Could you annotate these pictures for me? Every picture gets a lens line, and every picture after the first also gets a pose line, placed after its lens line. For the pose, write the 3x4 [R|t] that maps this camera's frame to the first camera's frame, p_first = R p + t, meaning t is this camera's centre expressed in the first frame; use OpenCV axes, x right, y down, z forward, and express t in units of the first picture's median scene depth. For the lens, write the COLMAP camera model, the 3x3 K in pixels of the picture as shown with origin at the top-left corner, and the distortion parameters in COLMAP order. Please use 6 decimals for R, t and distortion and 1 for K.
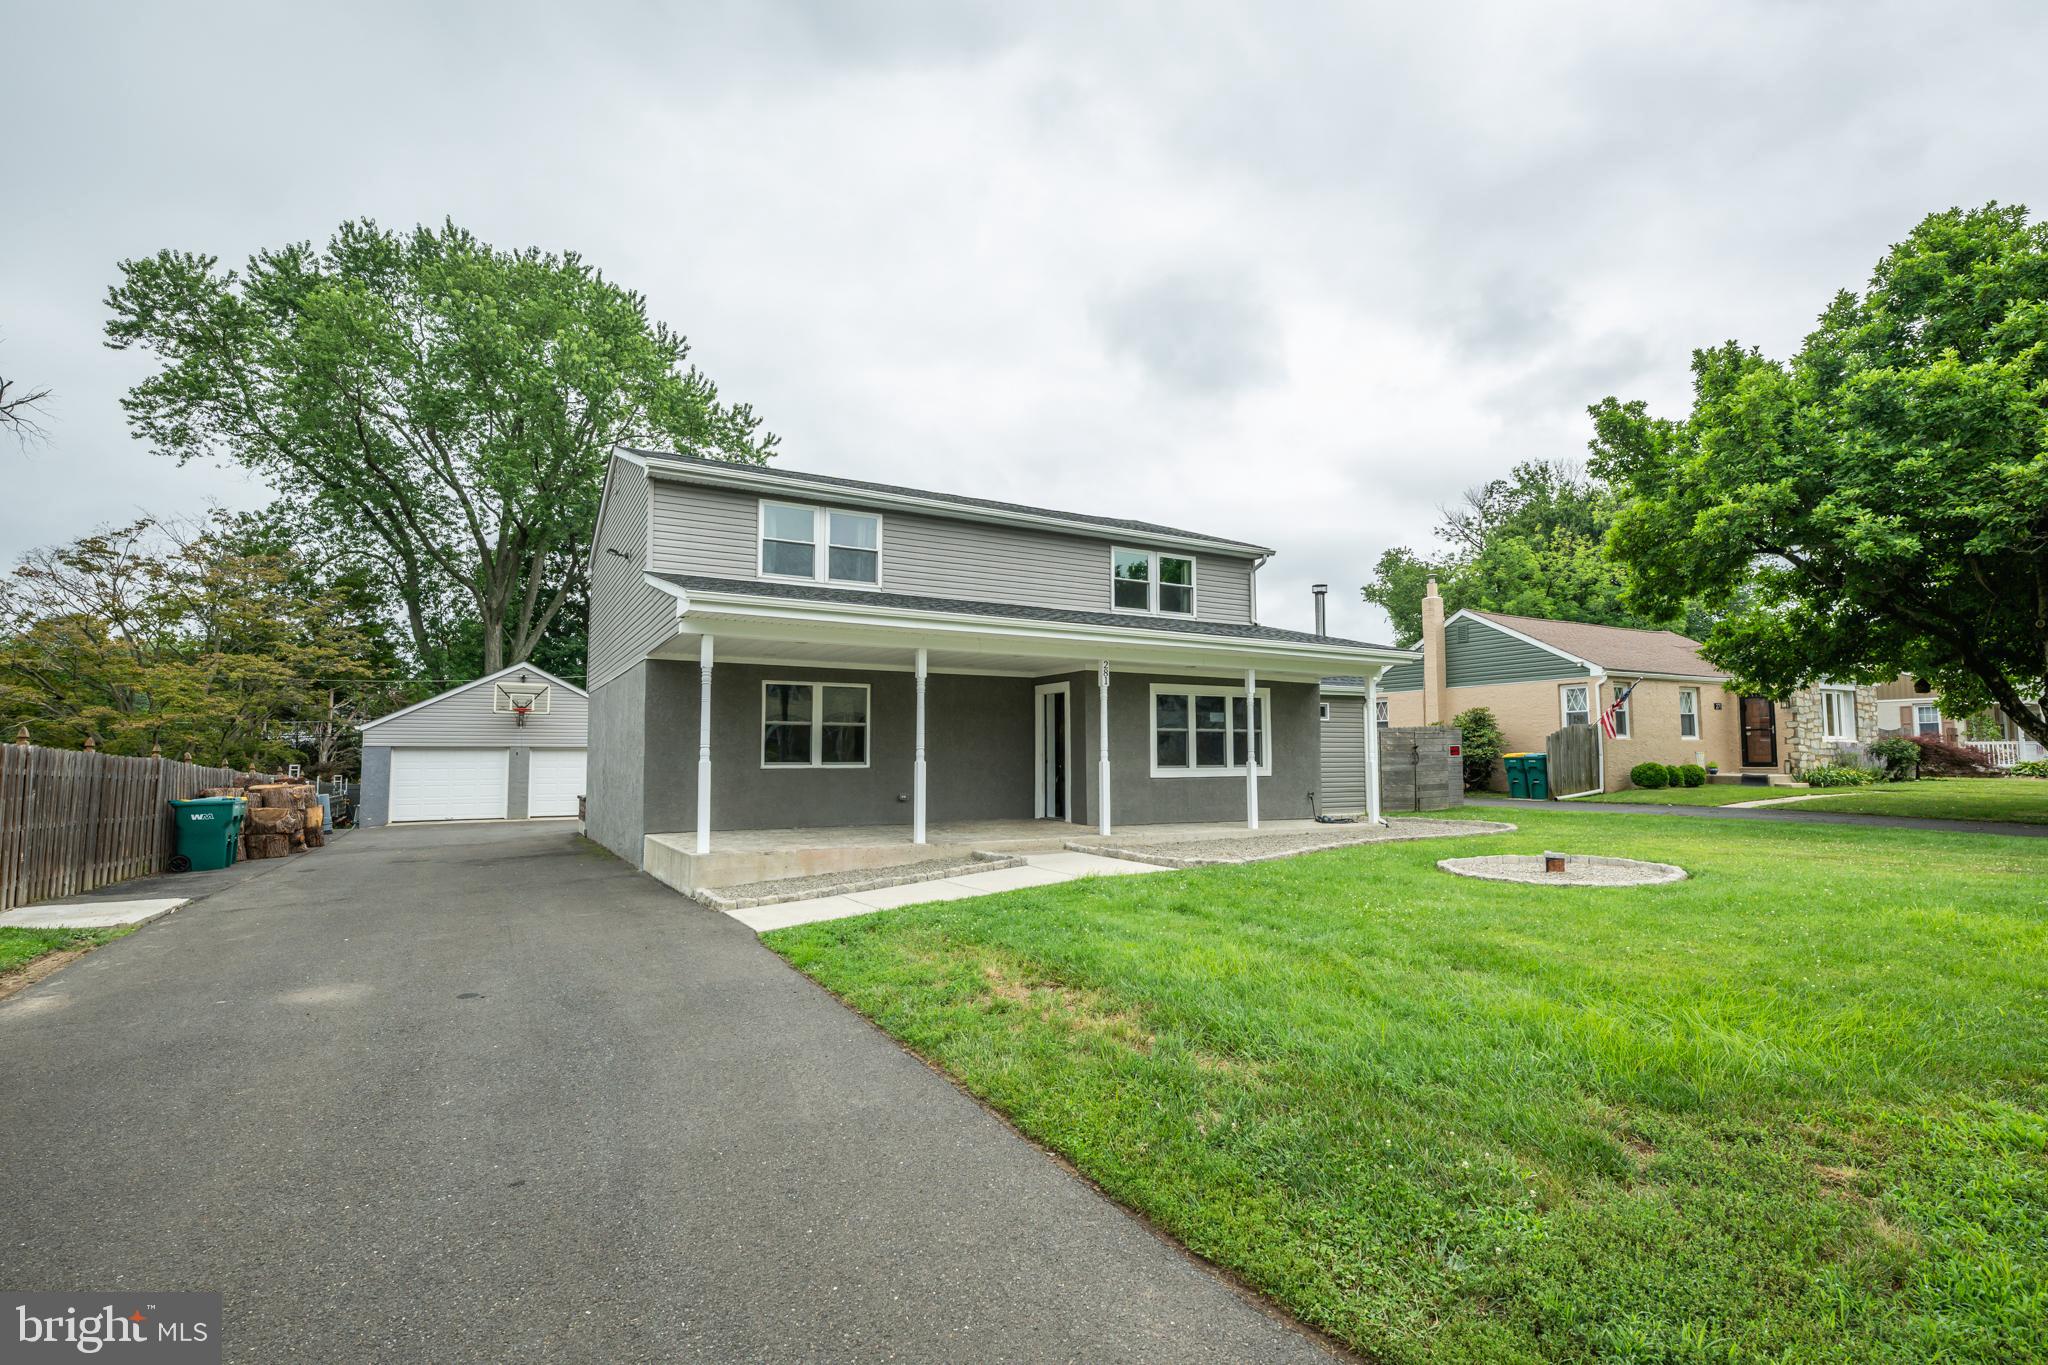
lens RADIAL K [[921.2, 0, 1012.6], [0, 921.2, 685.3], [0, 0, 1]] dist [0.001924, 0.000324]
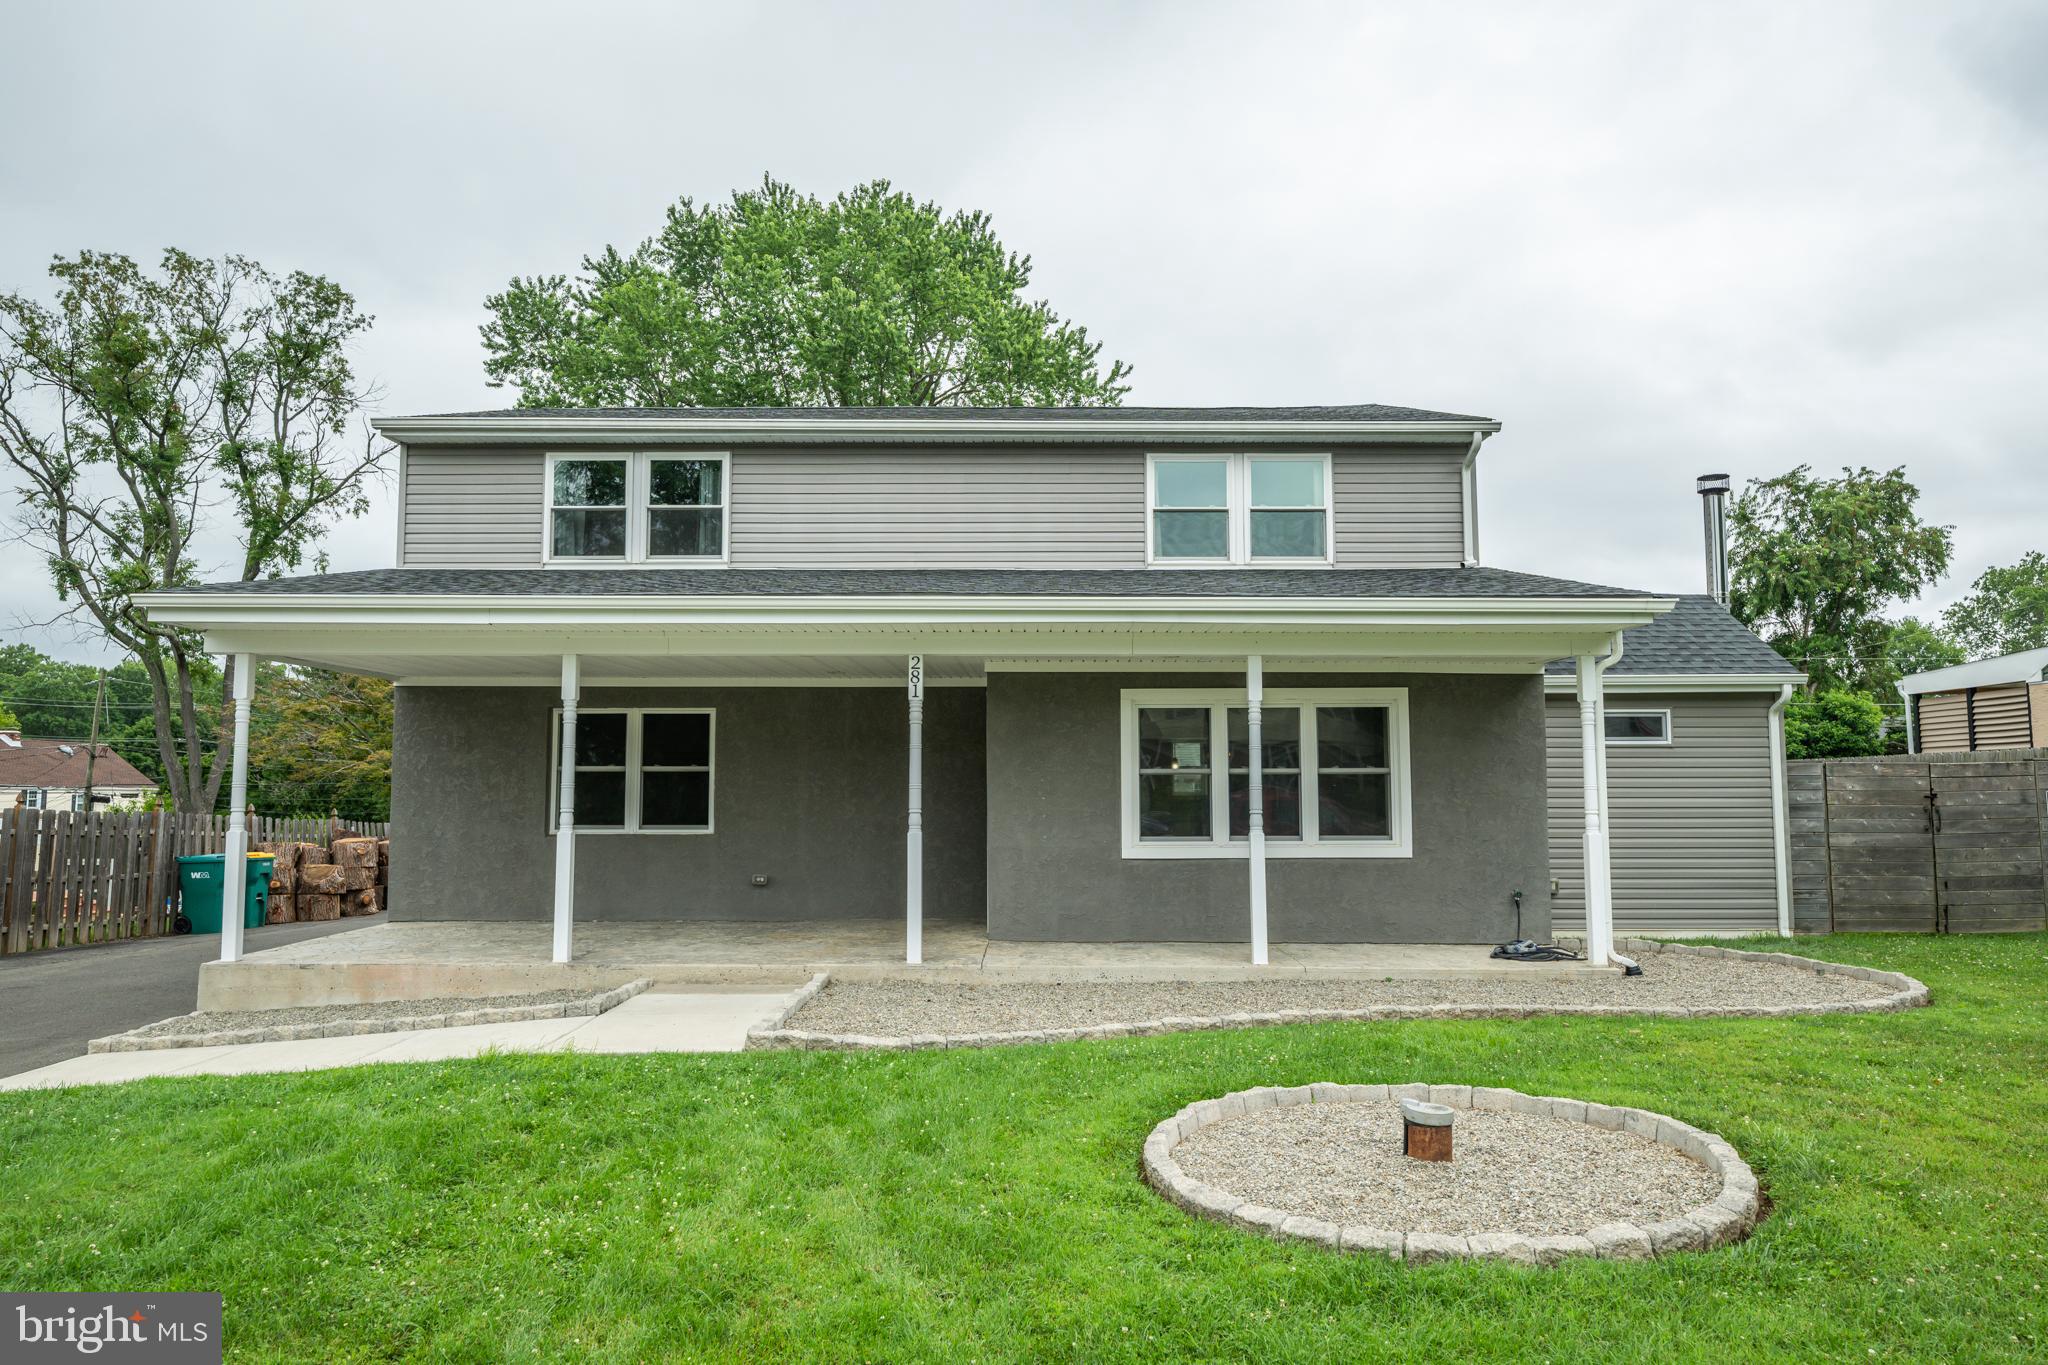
lens RADIAL K [[1238.6, 0, 1031.1], [0, 1238.6, 686.0], [0, 0, 1]] dist [0.001787, -0.000420]
pose [[0.879172, -0.042177, -0.474635, 0.362924], [0.037827, 0.999109, -0.018715, 0.006362], [0.475001, -0.001501, 0.879984, 0.246940]]
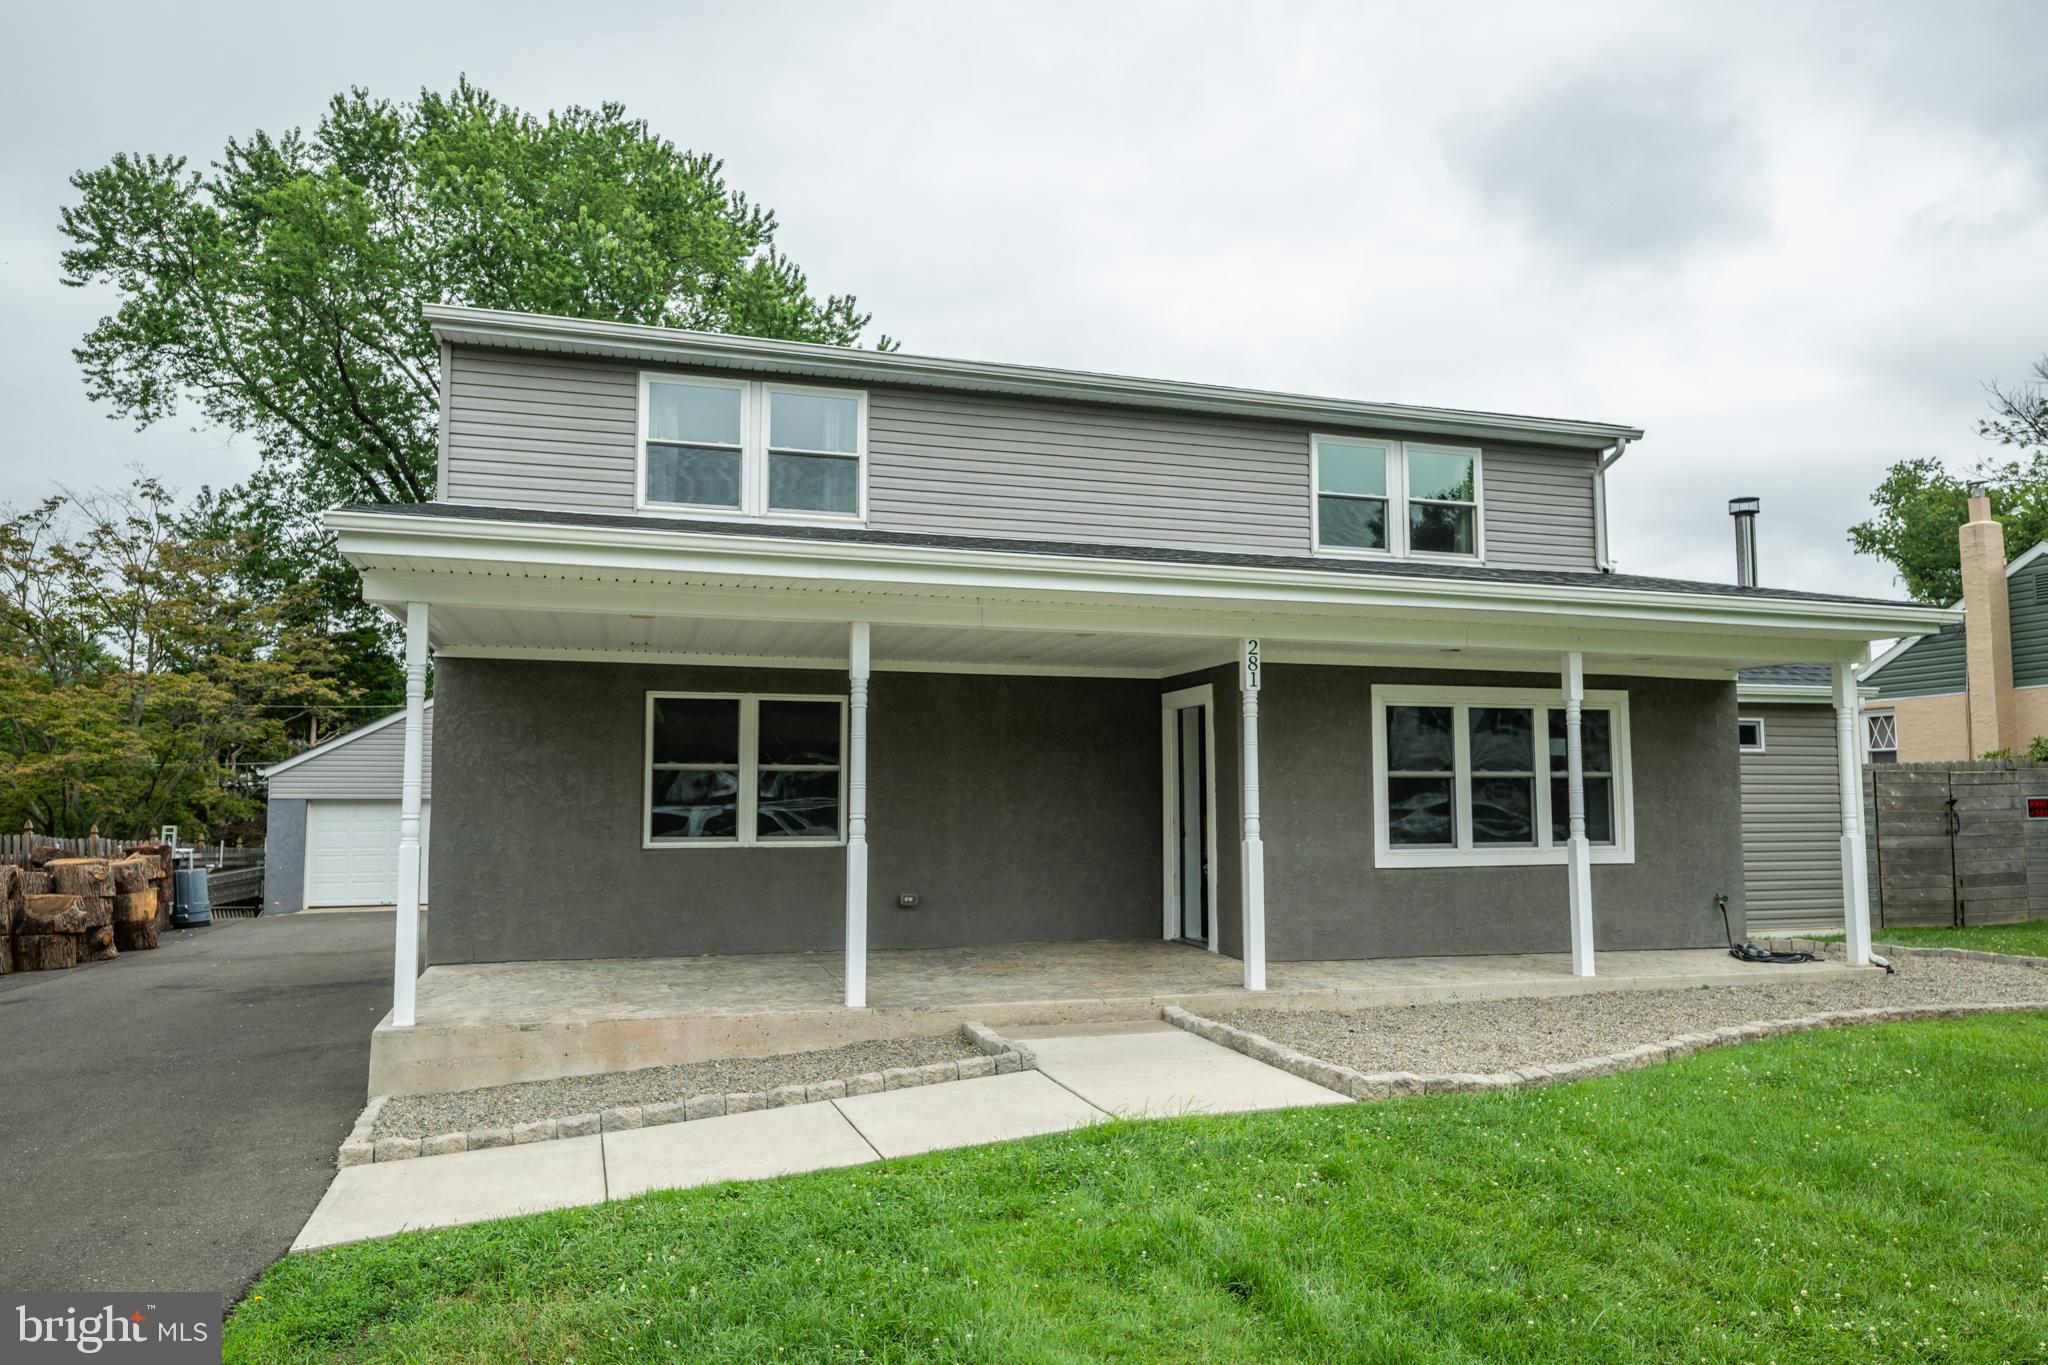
lens RADIAL K [[1307.6, 0, 1026.1], [0, 1307.6, 685.2], [0, 0, 1]] dist [-0.002524, 0.007097]
pose [[0.979164, -0.018878, -0.202191, 0.085297], [0.016290, 0.999763, -0.014457, 0.004422], [0.202416, 0.010862, 0.979239, 0.191348]]
